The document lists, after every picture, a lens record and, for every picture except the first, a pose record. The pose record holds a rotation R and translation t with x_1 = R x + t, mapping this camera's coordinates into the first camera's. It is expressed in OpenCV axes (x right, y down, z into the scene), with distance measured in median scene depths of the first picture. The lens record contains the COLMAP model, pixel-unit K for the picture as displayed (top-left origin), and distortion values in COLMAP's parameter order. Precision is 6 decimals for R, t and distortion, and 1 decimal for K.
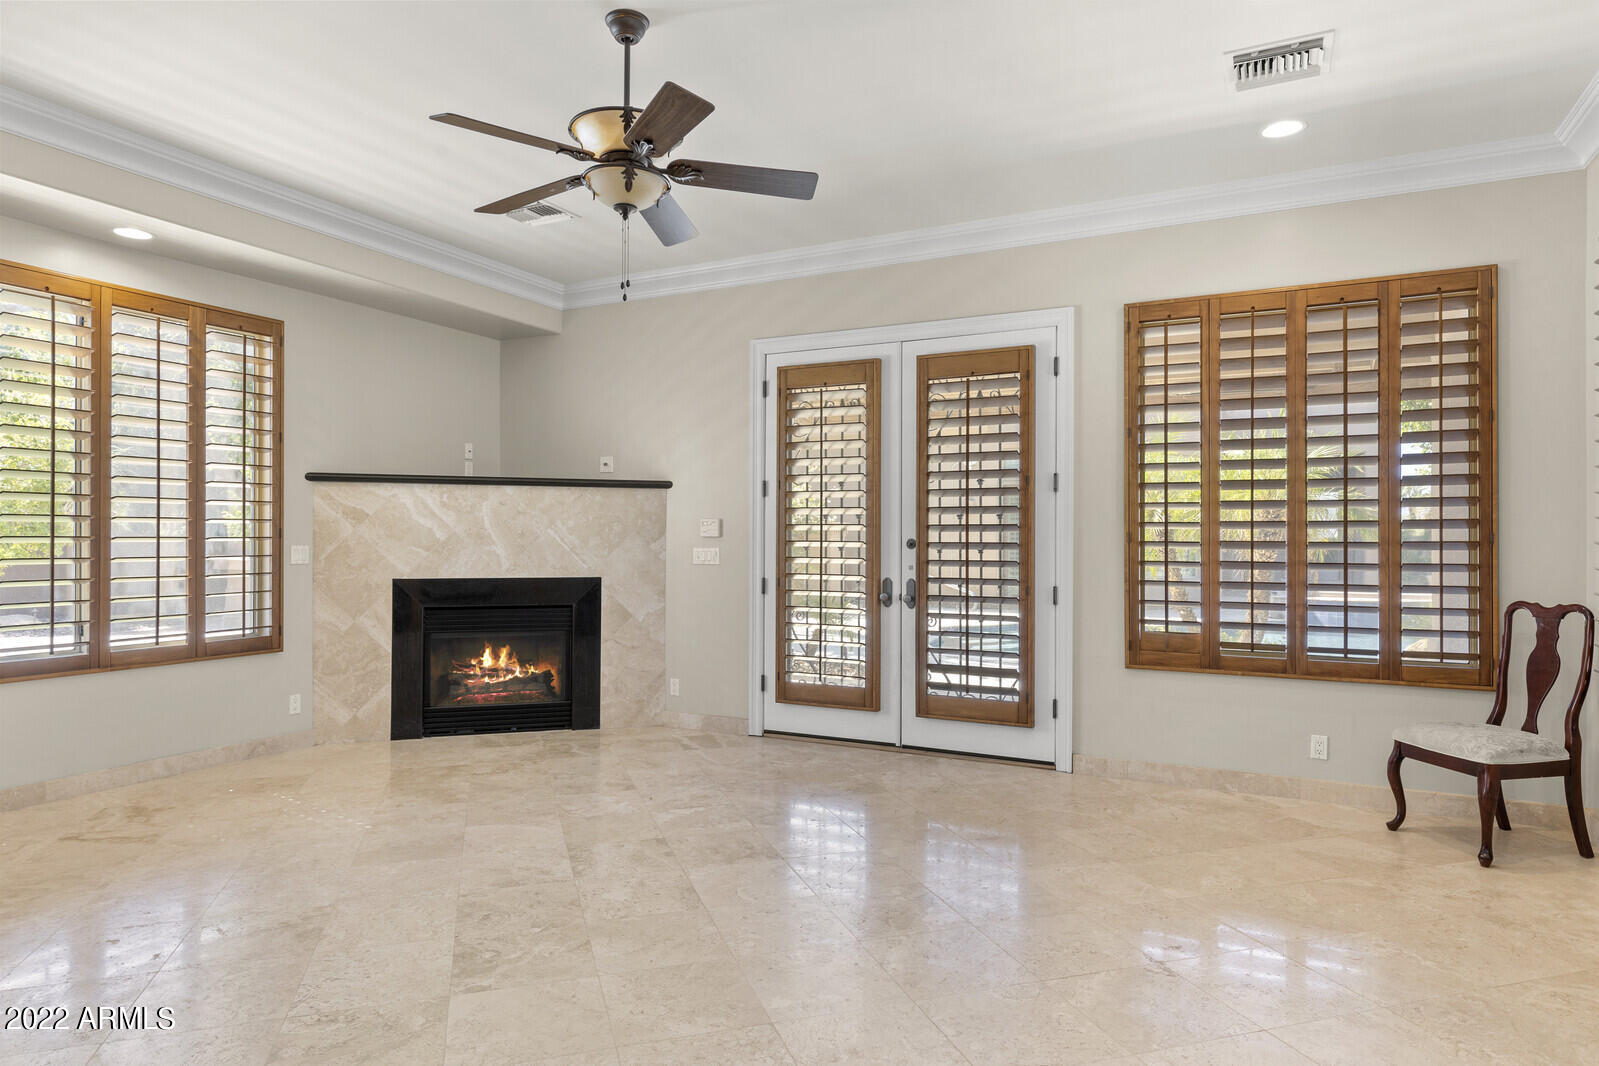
lens RADIAL K [[945.5, 0, 792.3], [0, 945.5, 536.3], [0, 0, 1]] dist [0.005456, 0.000931]
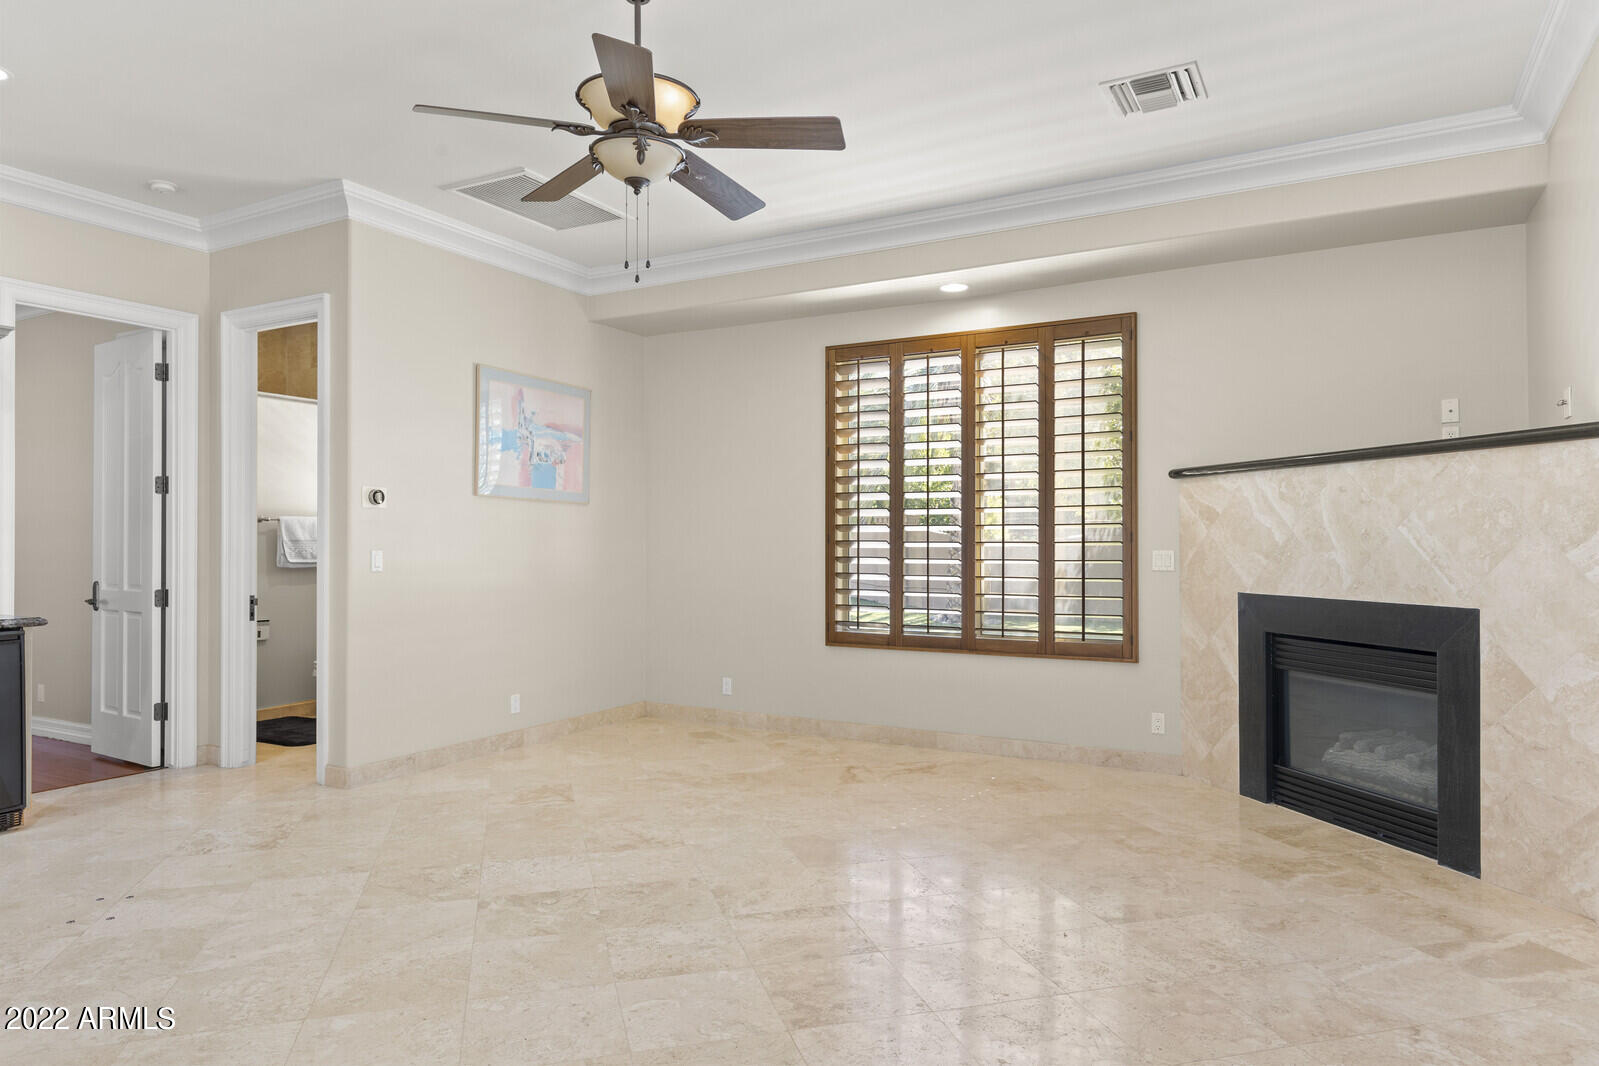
lens RADIAL K [[992.9, 0, 800.5], [0, 992.9, 532.0], [0, 0, 1]] dist [0.008354, -0.000139]
pose [[-0.034335, -0.014614, -0.999304, 0.471611], [0.003124, 0.999887, -0.014730, 0.005474], [0.999406, -0.003627, -0.034285, 0.717500]]
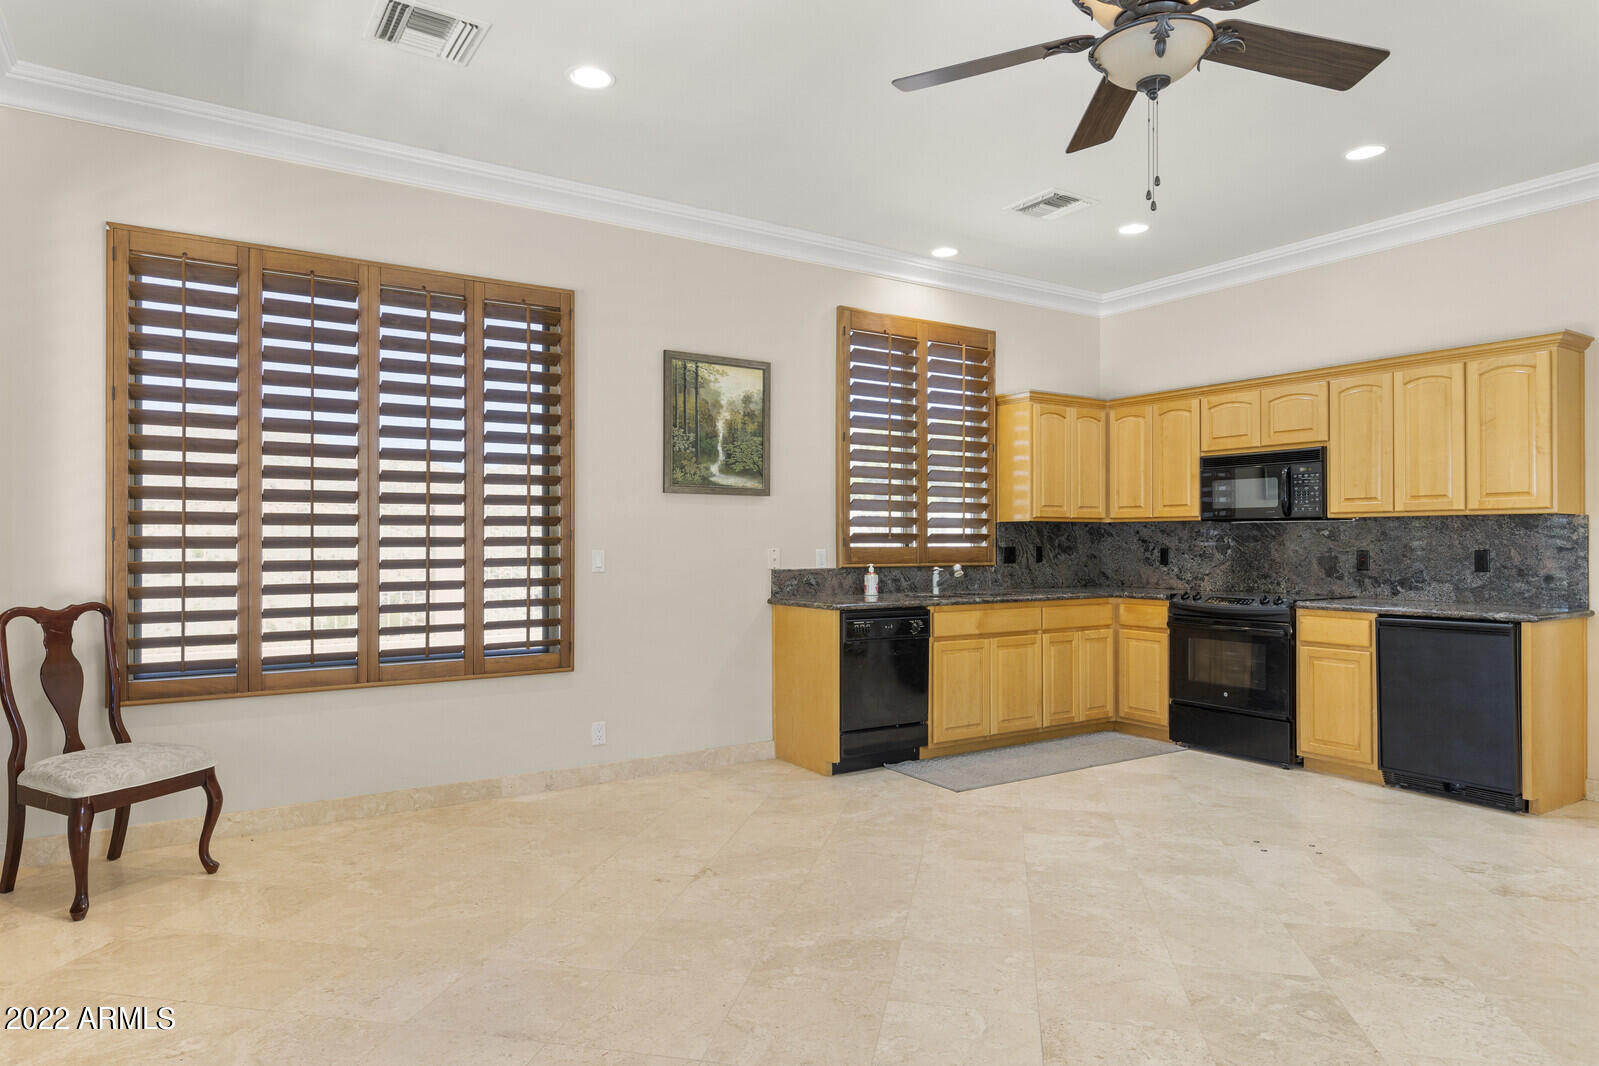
lens RADIAL K [[945.5, 0, 795.0], [0, 945.5, 535.5], [0, 0, 1]] dist [0.005456, 0.000931]
pose [[-0.867143, -0.003781, 0.498045, -0.181945], [-0.008033, 0.999947, -0.006395, 0.004078], [-0.497995, -0.009546, -0.867127, 1.065640]]
